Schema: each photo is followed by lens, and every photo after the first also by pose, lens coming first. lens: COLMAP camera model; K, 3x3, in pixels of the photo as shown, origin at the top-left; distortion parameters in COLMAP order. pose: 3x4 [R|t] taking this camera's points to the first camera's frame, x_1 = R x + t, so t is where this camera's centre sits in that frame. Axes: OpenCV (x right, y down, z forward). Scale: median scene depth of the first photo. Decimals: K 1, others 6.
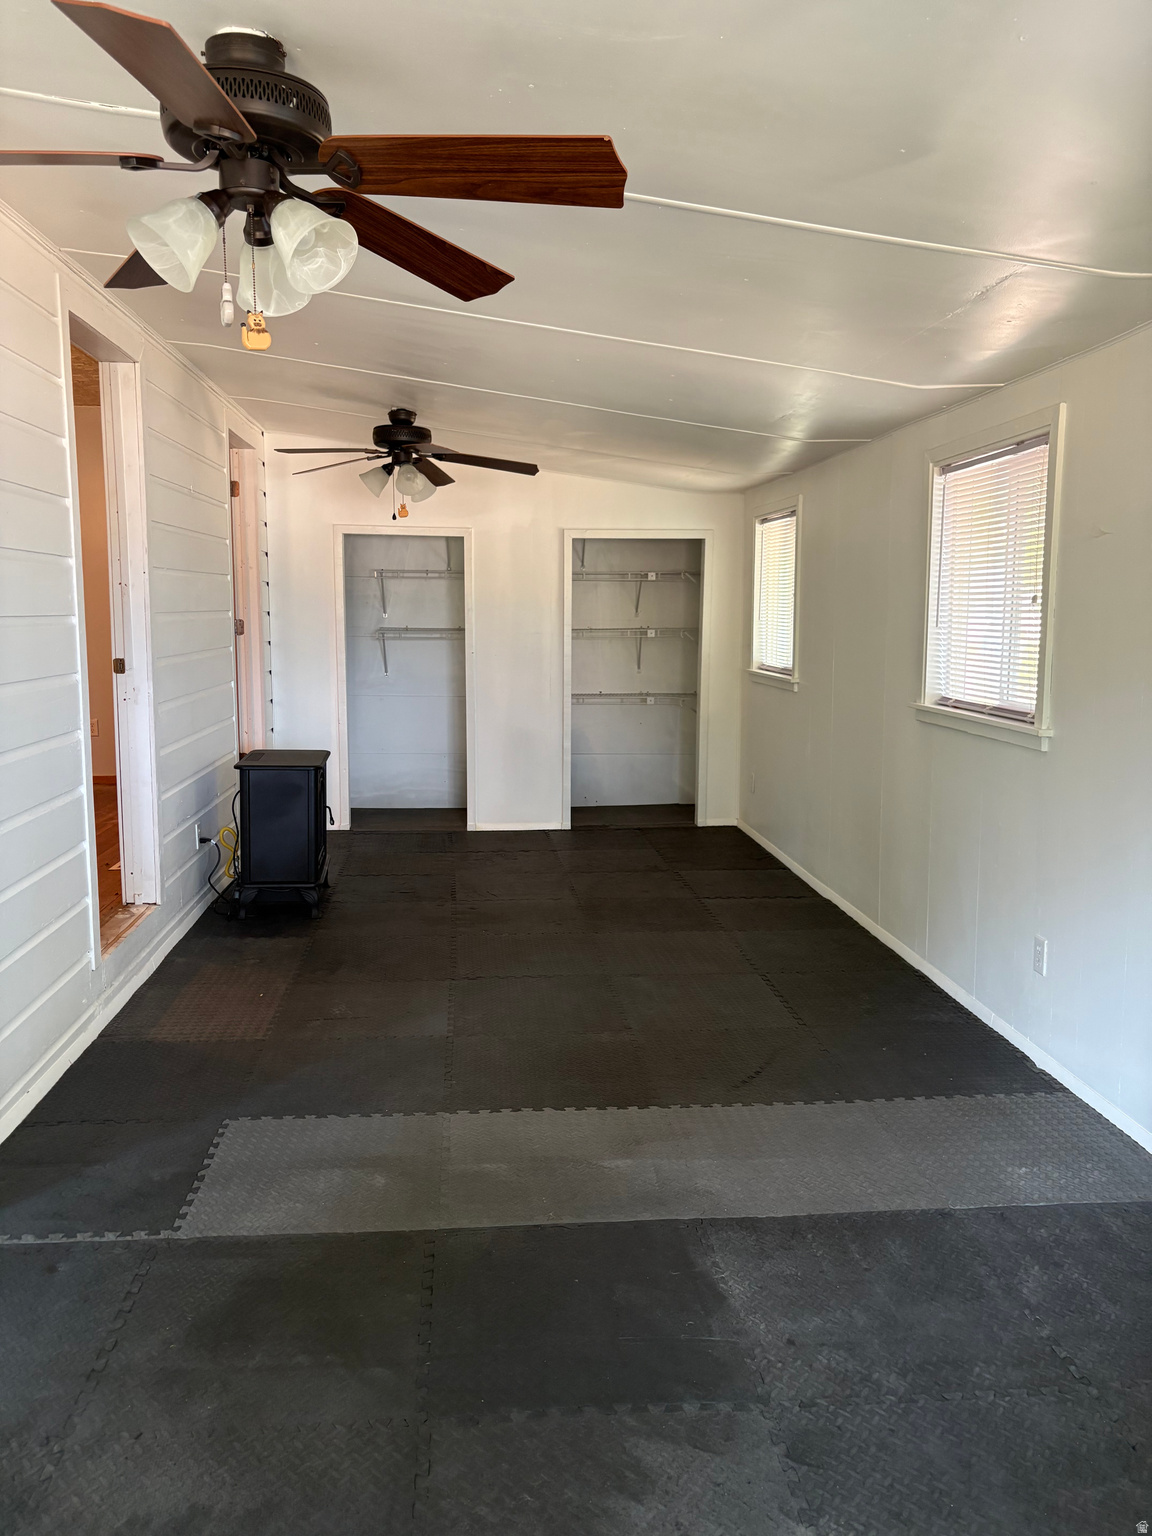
lens RADIAL K [[1174.9, 0, 576.6], [0, 1174.9, 767.8], [0, 0, 1]] dist [0.052203, -0.052653]
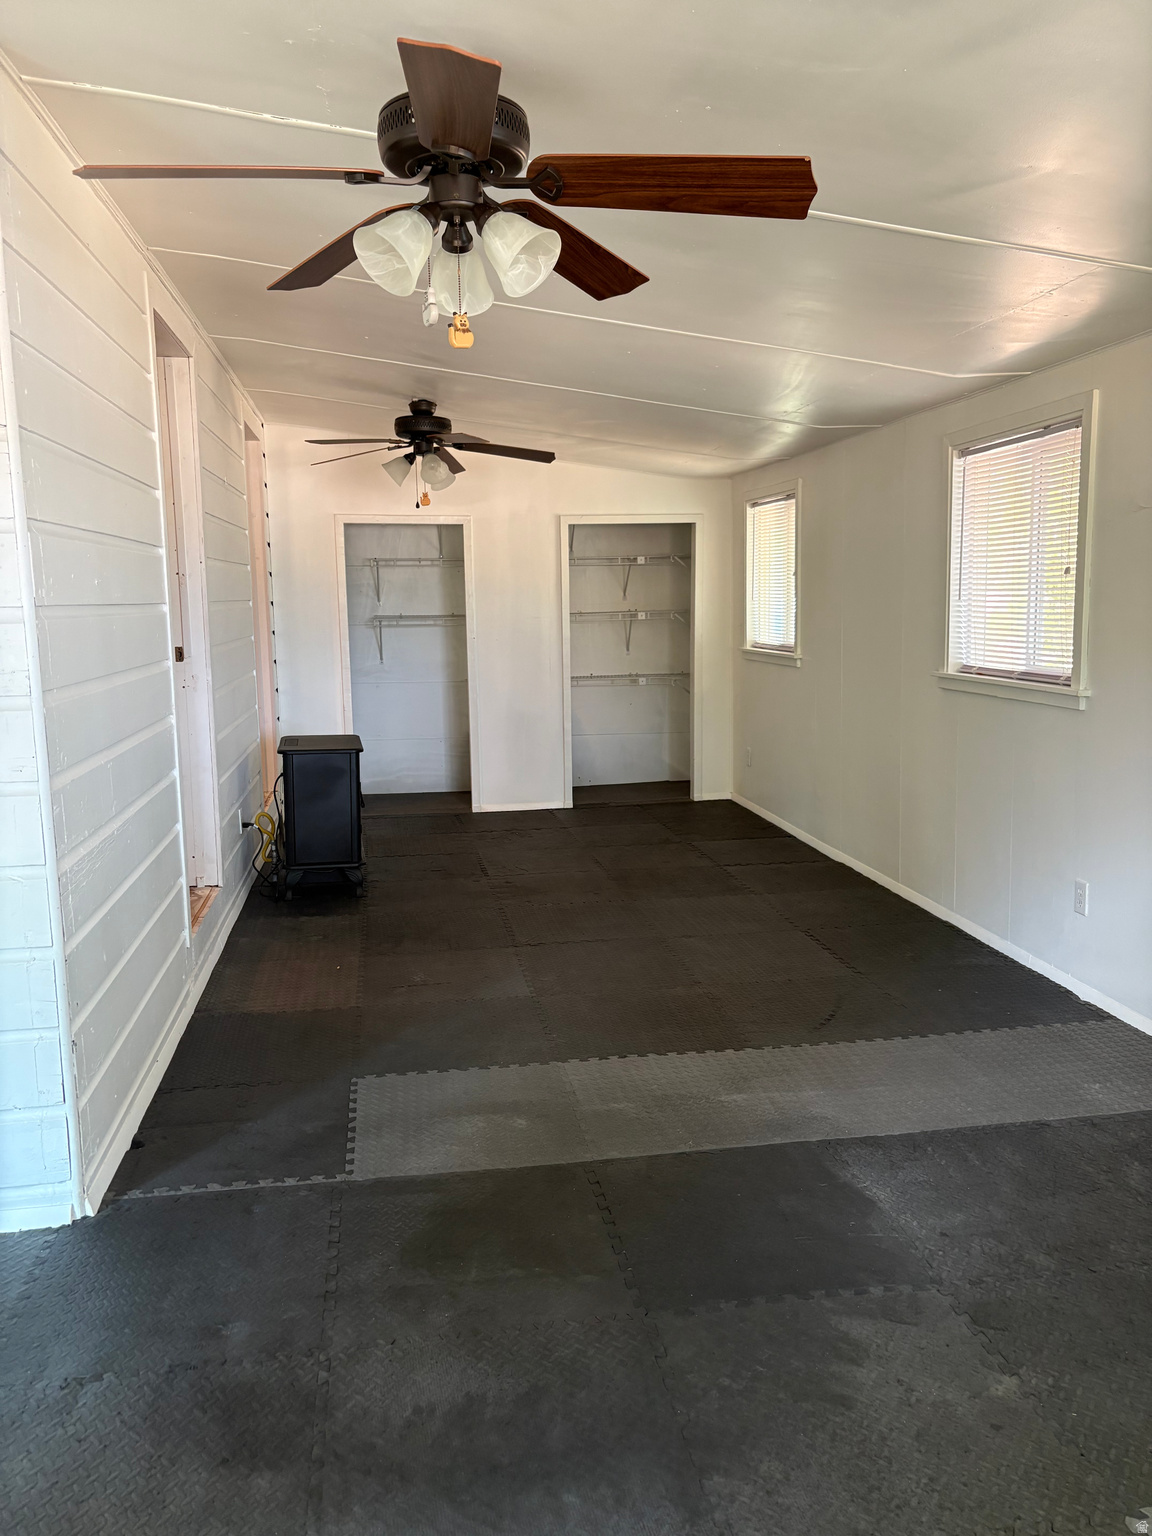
lens RADIAL K [[1174.9, 0, 583.7], [0, 1174.9, 764.0], [0, 0, 1]] dist [0.052203, -0.052653]
pose [[0.997019, -0.029642, 0.071230, -0.141843], [0.029202, 0.999548, 0.007210, 0.014675], [-0.071412, -0.005108, 0.997434, -0.055754]]
